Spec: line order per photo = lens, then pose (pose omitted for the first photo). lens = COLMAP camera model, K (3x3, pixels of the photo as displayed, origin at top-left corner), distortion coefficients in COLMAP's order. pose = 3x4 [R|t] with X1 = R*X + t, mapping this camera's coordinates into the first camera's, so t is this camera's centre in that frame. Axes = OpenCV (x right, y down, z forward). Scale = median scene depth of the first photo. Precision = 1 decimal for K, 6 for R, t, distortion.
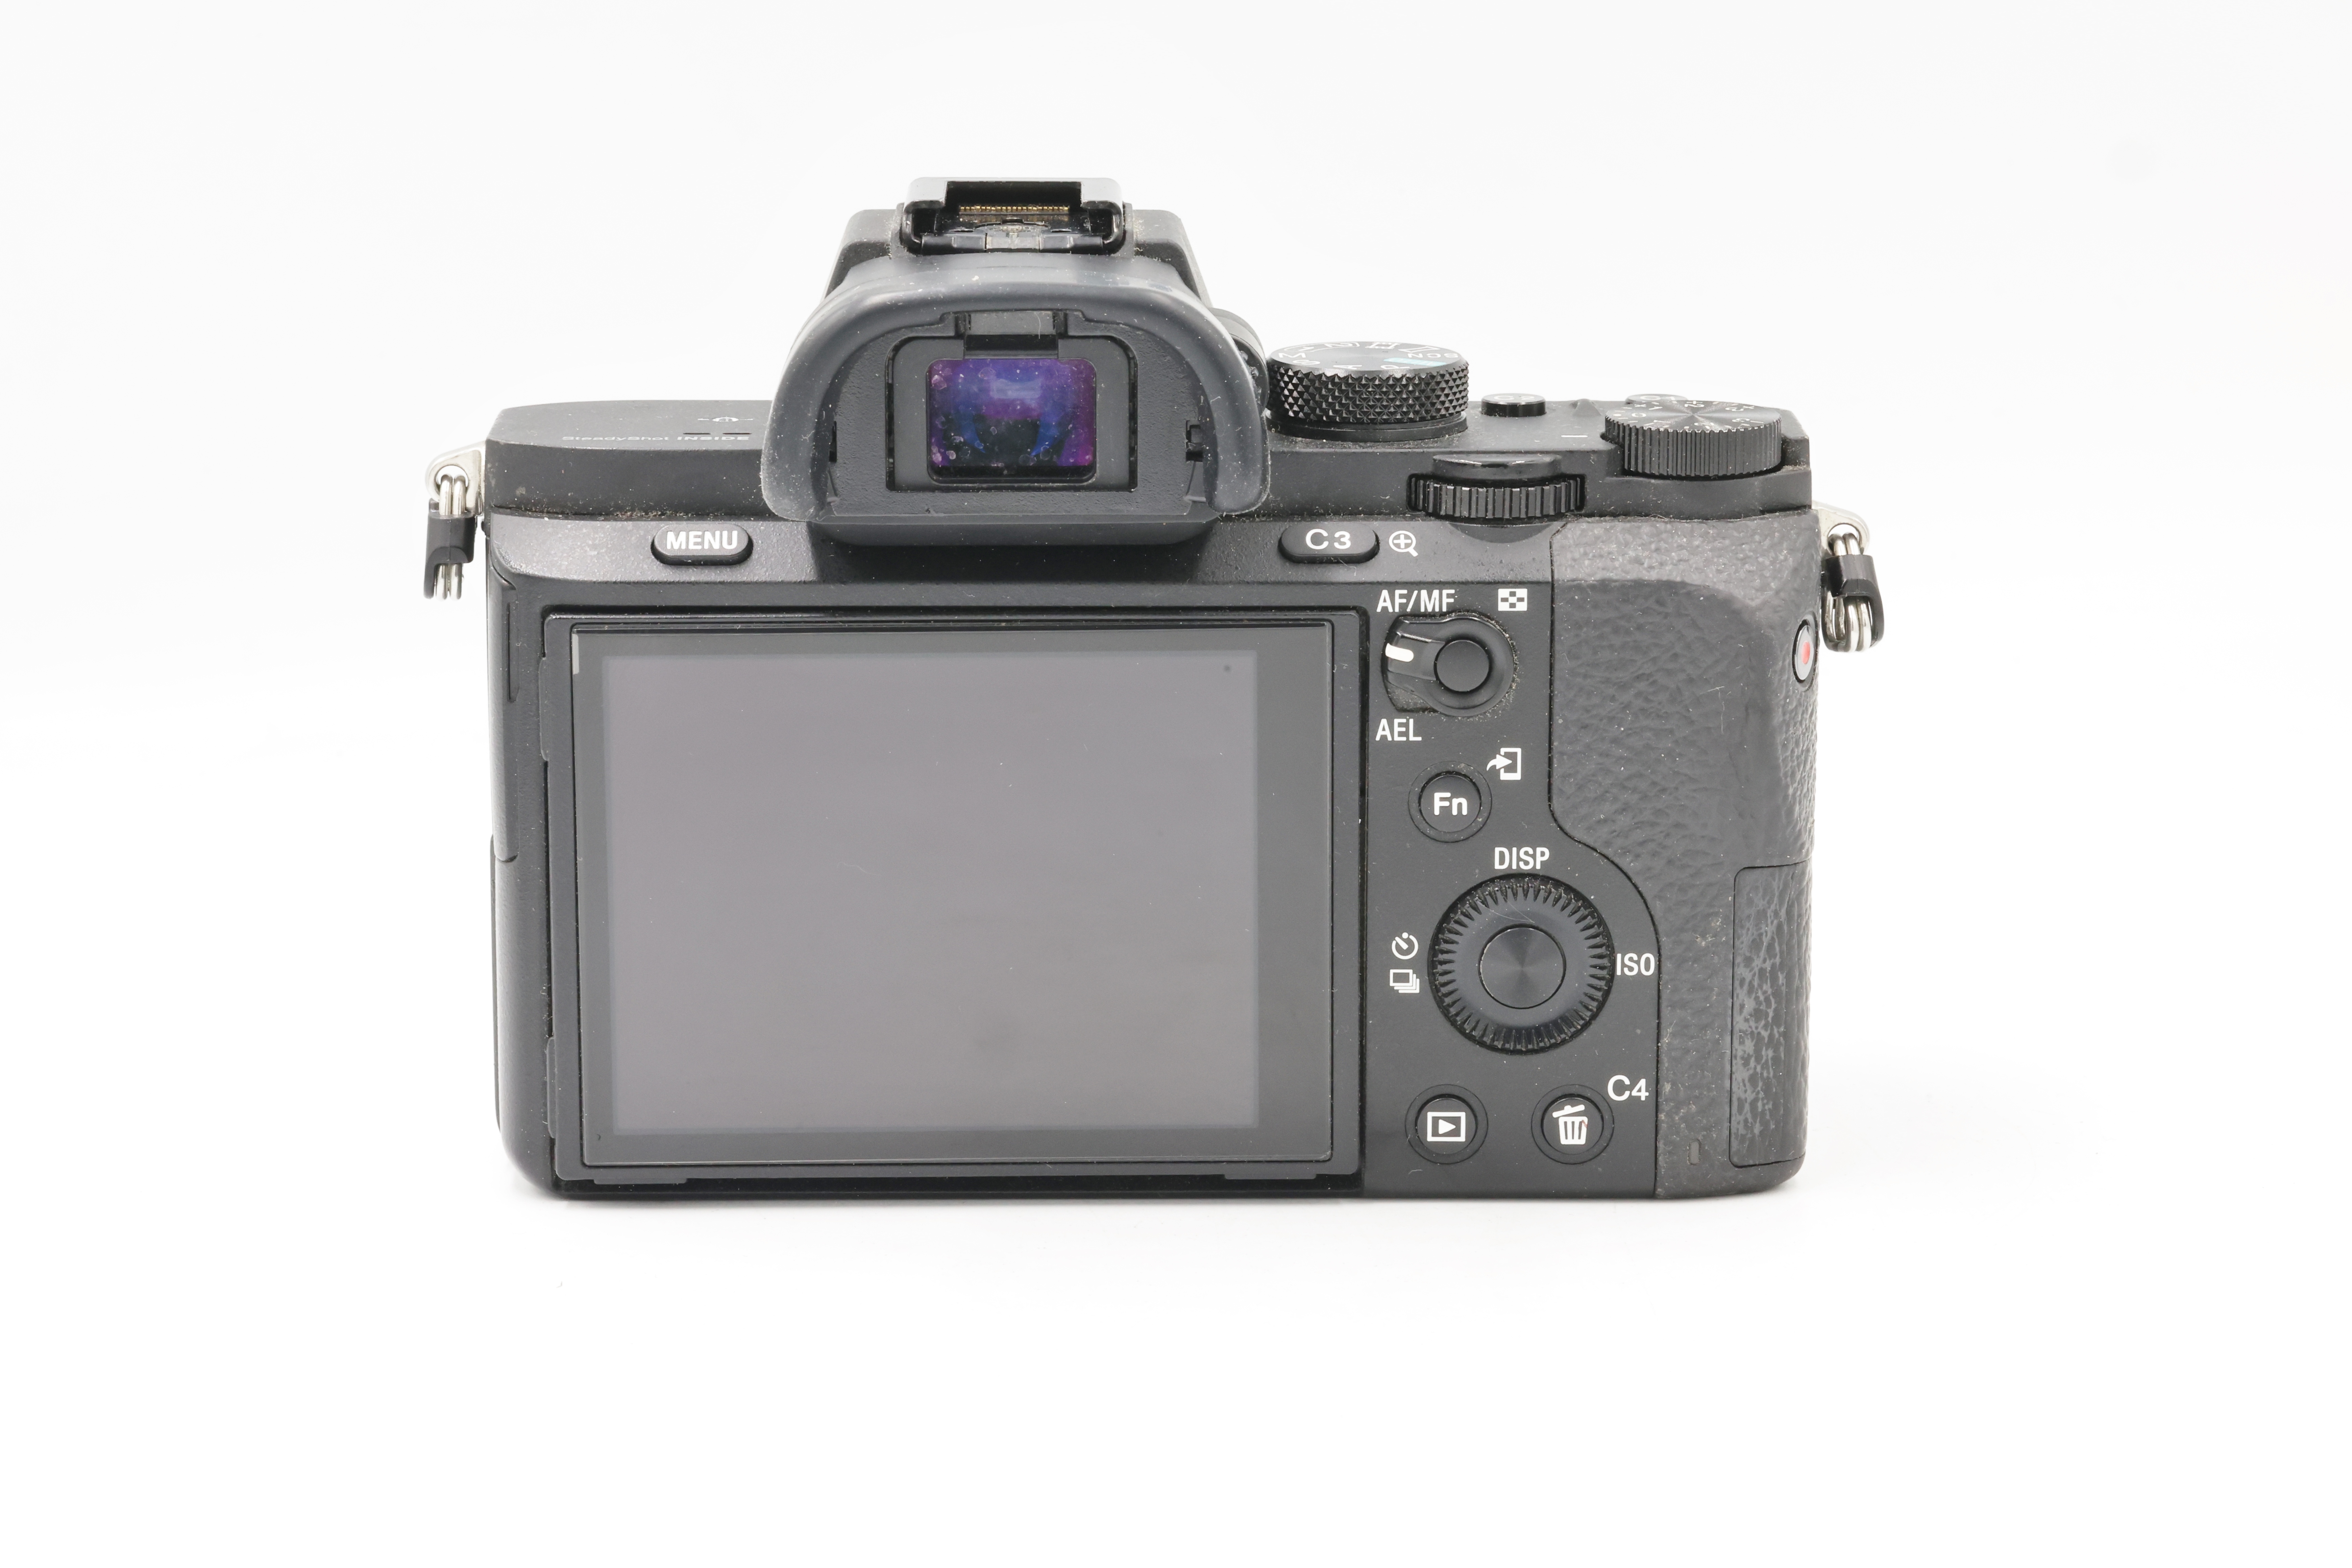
lens RADIAL K [[7100.9, 0, 1176.0], [0, 7100.9, 784.0], [0, 0, 1]] dist [0.024884, -0.061849]
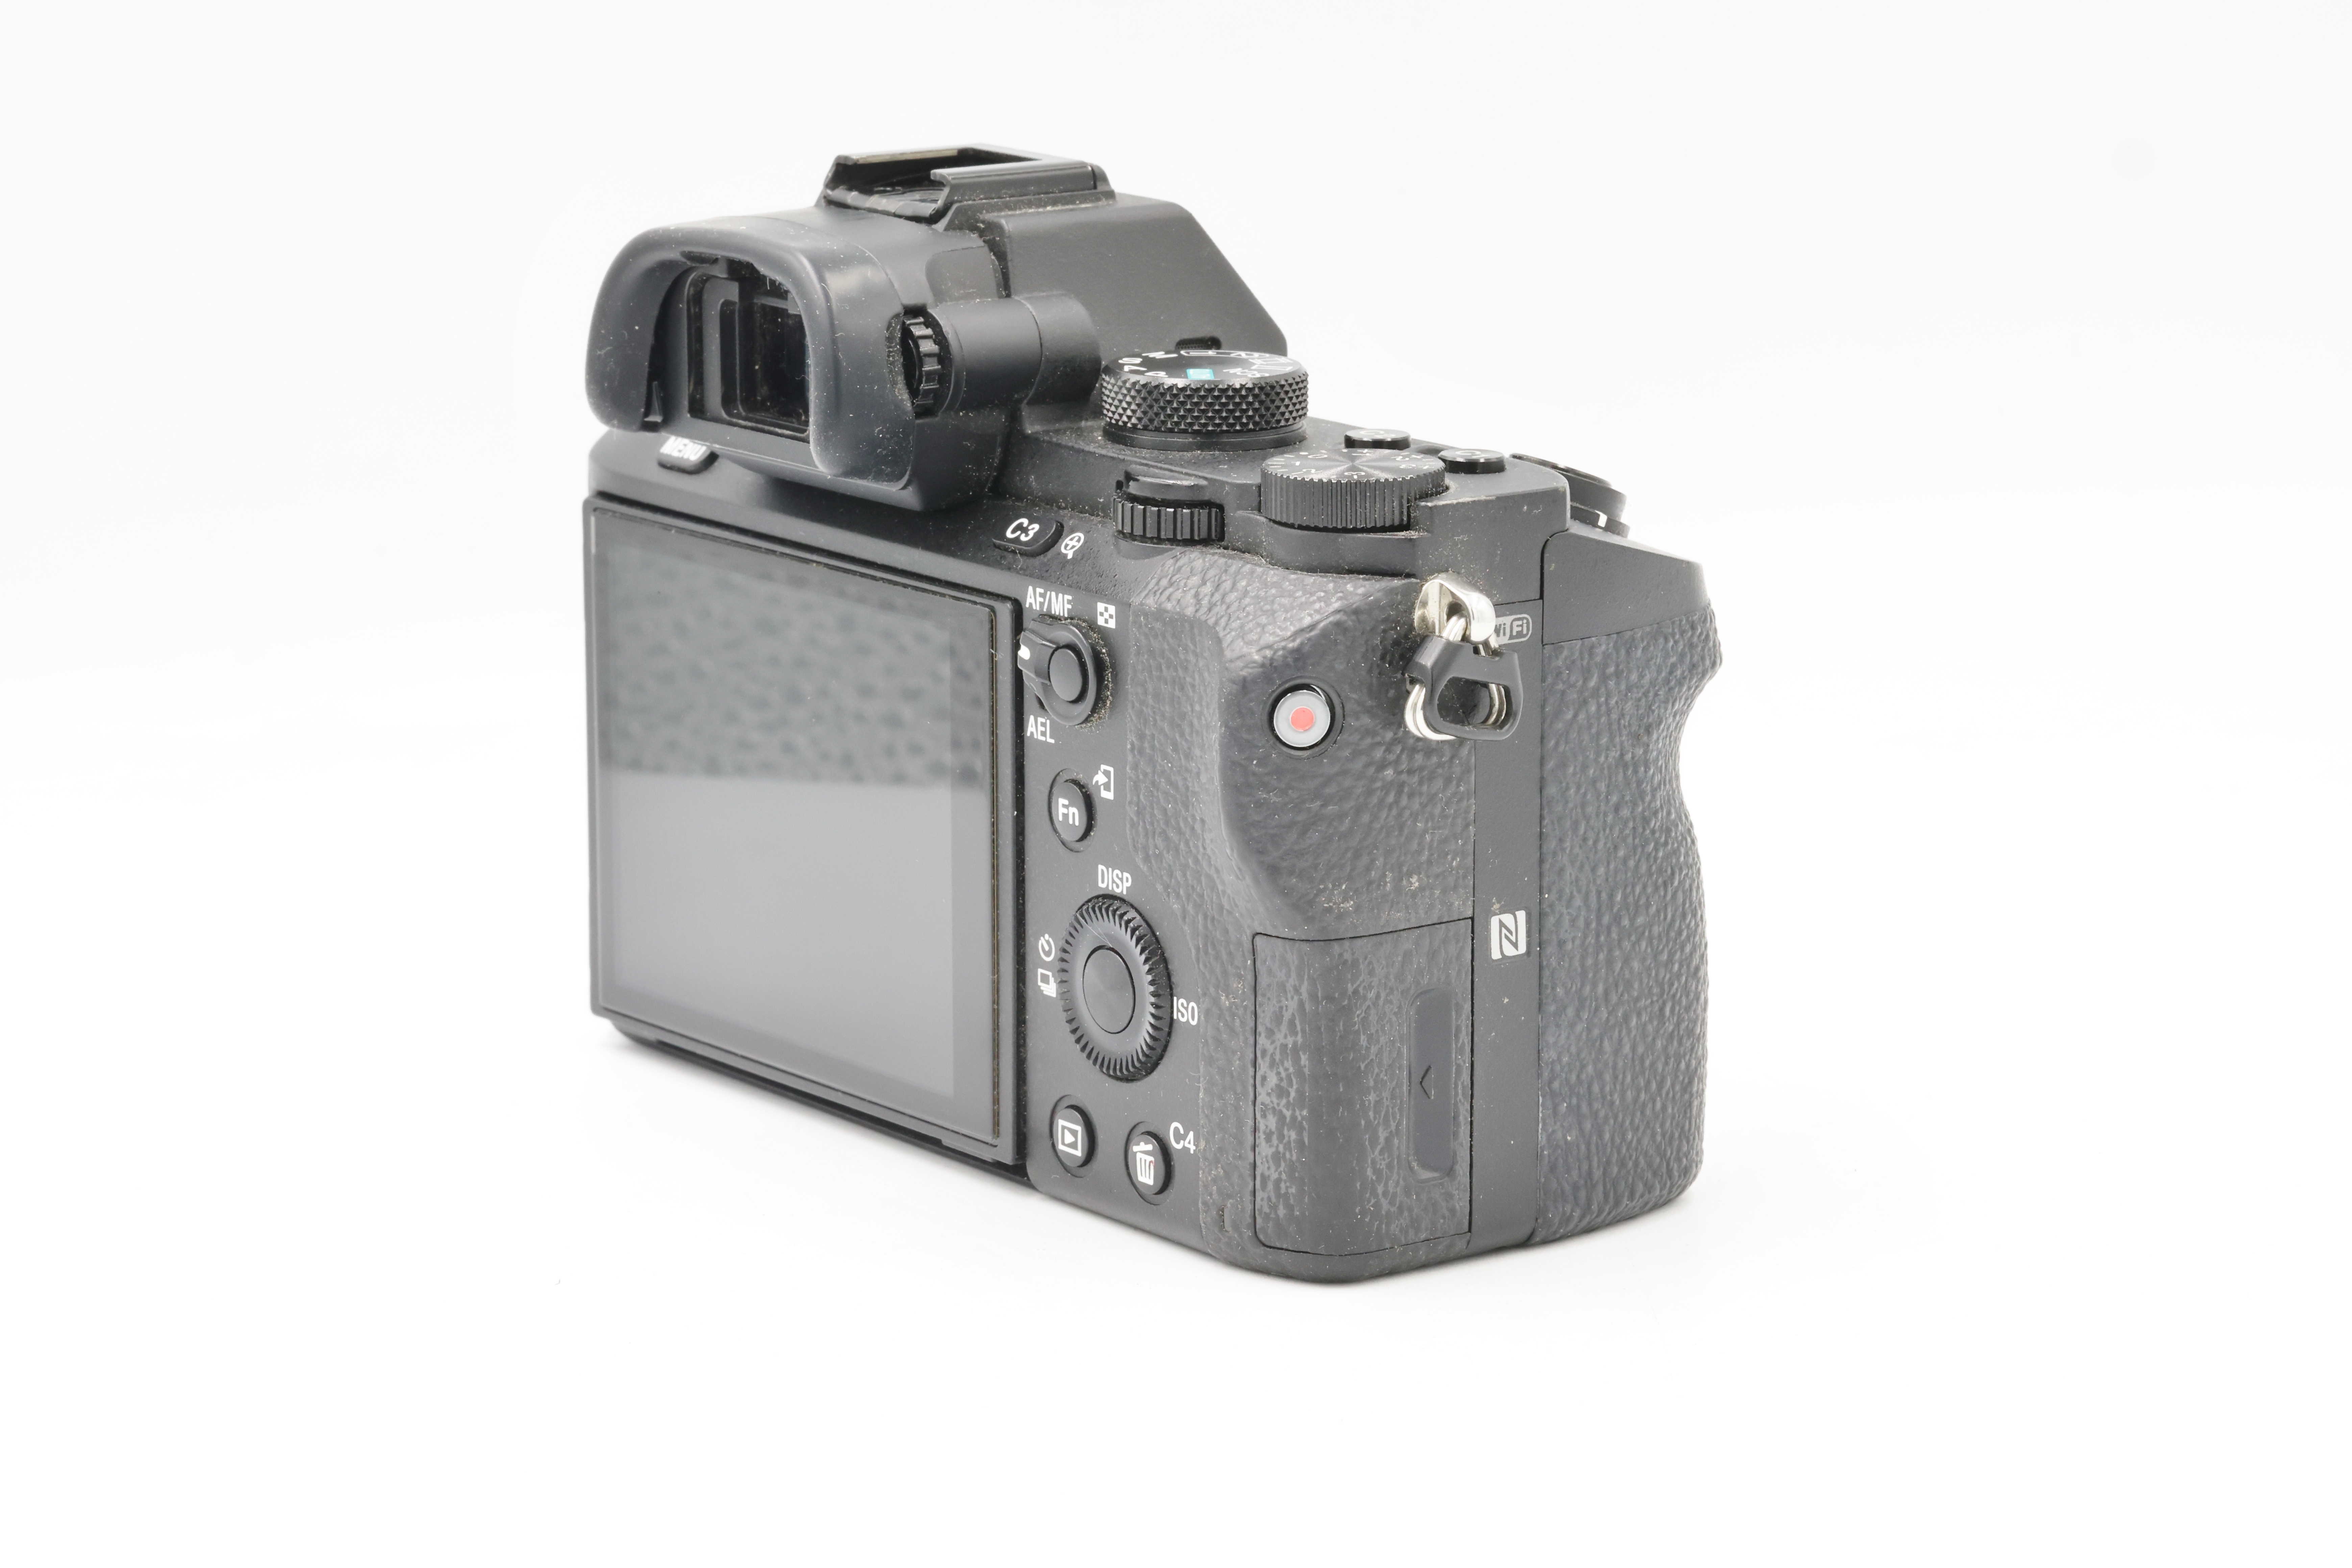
lens RADIAL K [[7100.9, 0, 1176.0], [0, 7100.9, 784.0], [0, 0, 1]] dist [0.024884, -0.061849]
pose [[0.618778, 0.174367, -0.765970, 0.798120], [-0.170985, 0.981573, 0.085319, -0.087221], [0.766732, 0.078176, 0.637190, 0.378075]]
